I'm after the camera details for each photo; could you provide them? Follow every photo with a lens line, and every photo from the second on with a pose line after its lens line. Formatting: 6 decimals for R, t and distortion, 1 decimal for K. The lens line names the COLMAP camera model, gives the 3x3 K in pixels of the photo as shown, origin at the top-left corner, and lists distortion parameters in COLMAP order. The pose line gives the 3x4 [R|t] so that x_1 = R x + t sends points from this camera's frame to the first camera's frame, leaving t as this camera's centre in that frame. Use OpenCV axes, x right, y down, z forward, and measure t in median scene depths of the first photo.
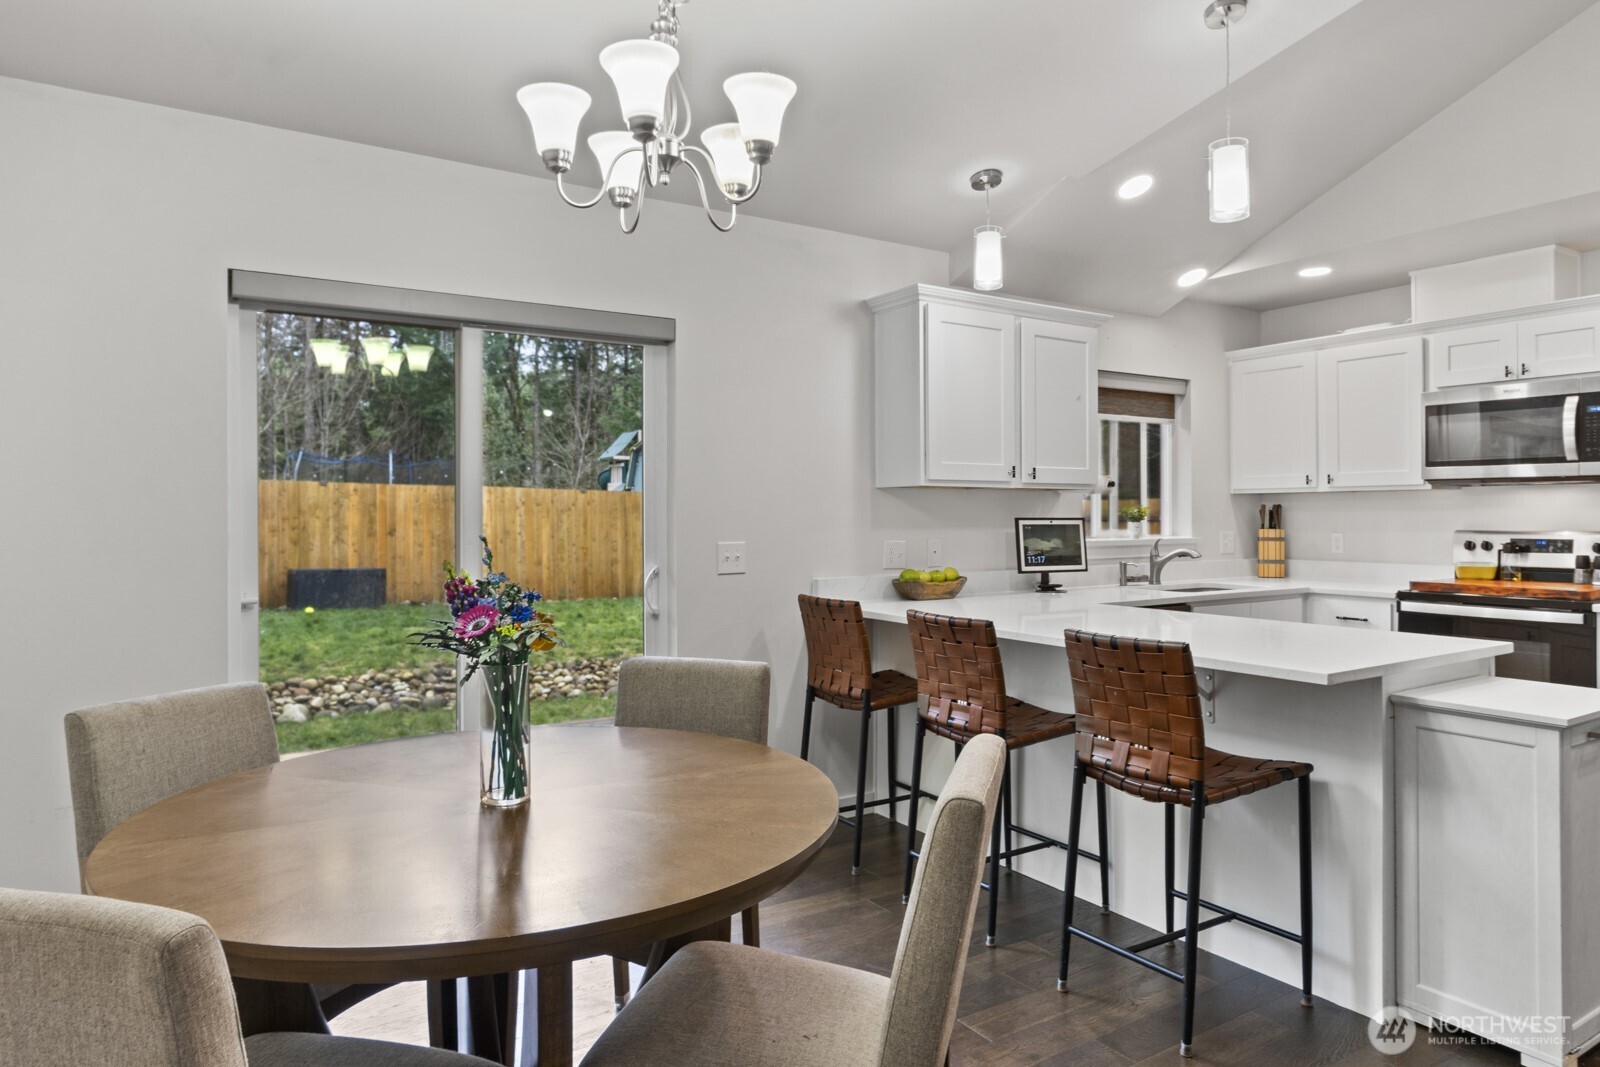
lens RADIAL K [[1001.3, 0, 832.6], [0, 1001.3, 503.9], [0, 0, 1]] dist [0.002930, -0.000106]
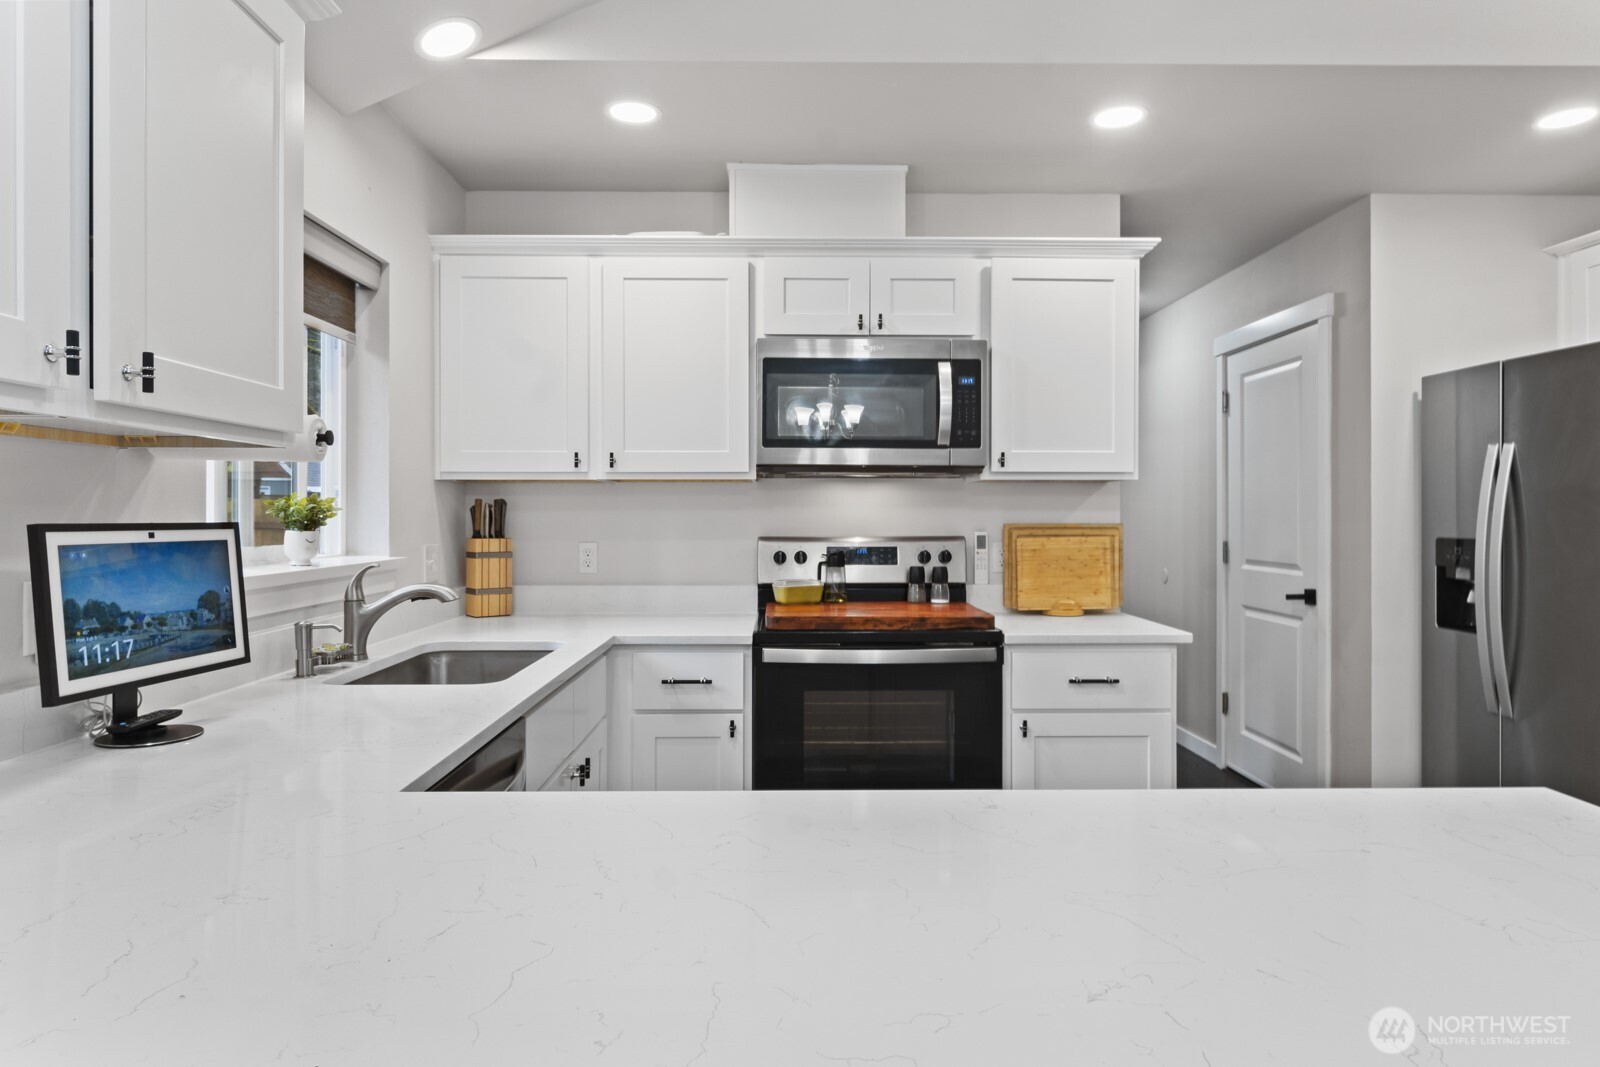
lens RADIAL K [[940.7, 0, 809.4], [0, 940.7, 513.9], [0, 0, 1]] dist [0.019954, -0.000918]
pose [[0.546346, 0.002974, 0.837555, 0.065741], [-0.010360, 0.999941, 0.003208, 0.006987], [-0.837496, -0.010430, 0.546344, 0.609483]]
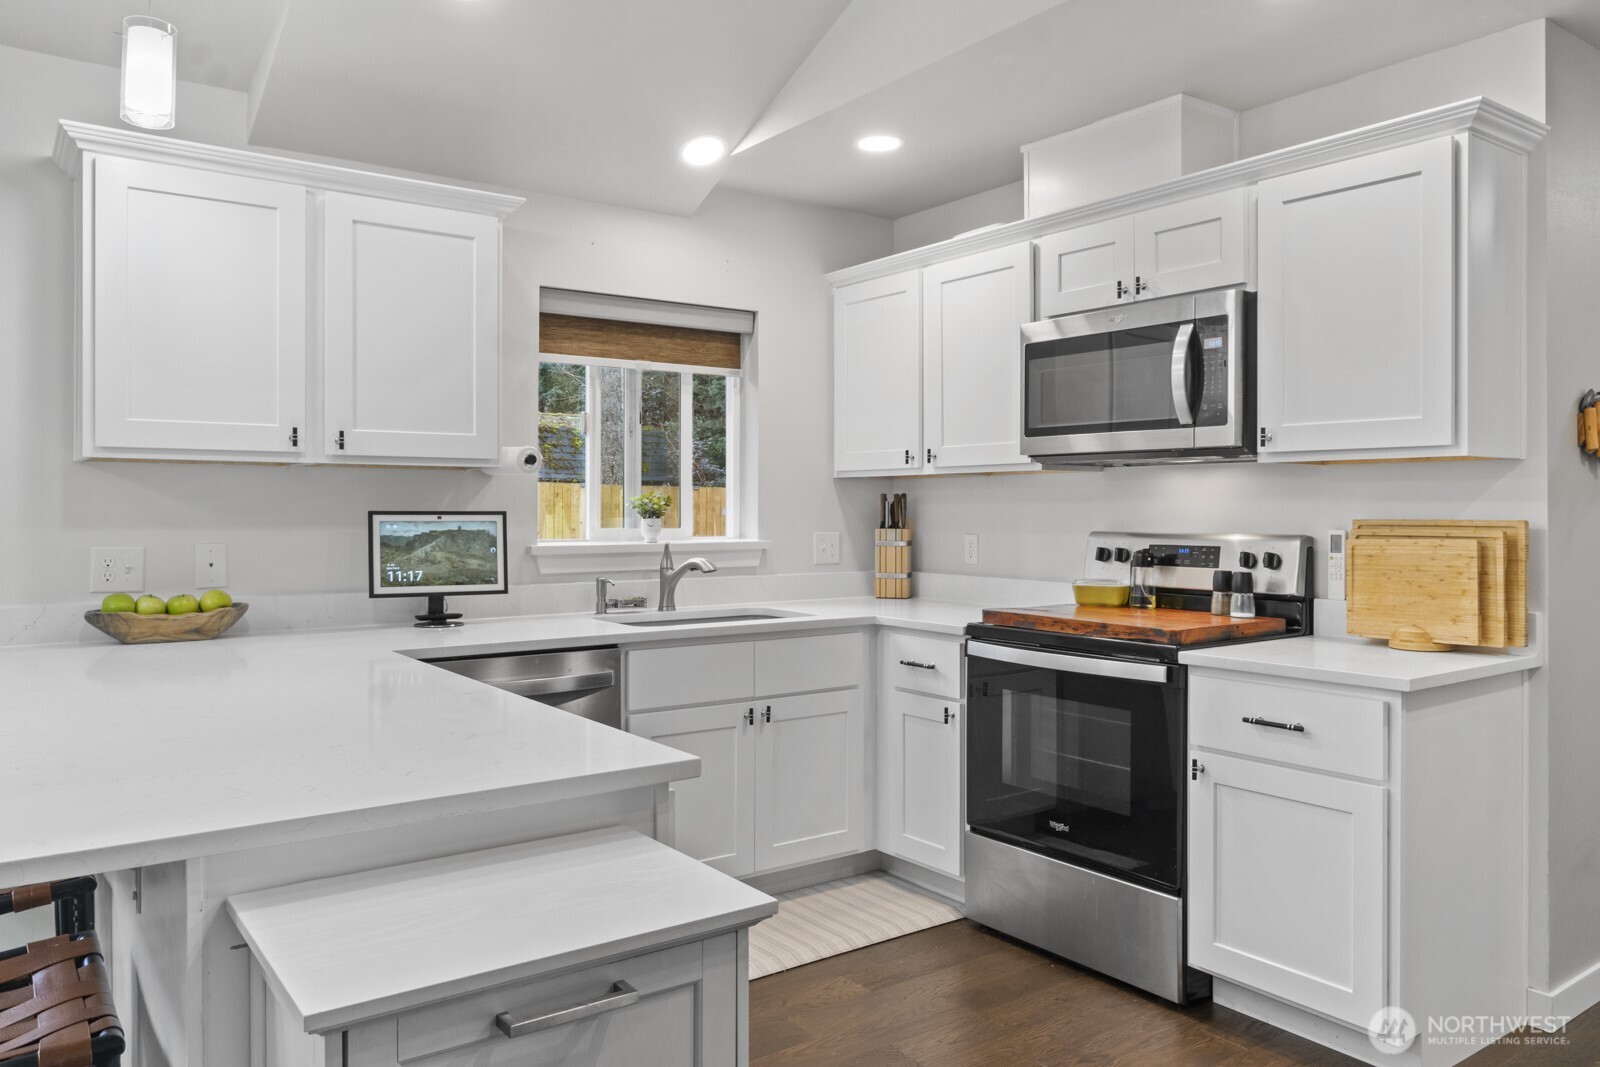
lens RADIAL K [[1143.3, 0, 810.0], [0, 1143.3, 508.8], [0, 0, 1]] dist [0.001740, 0.001333]
pose [[0.999269, 0.002988, 0.038099, 0.414437], [-0.003428, 0.999928, 0.011496, 0.002761], [-0.038062, -0.011618, 0.999208, 0.243295]]
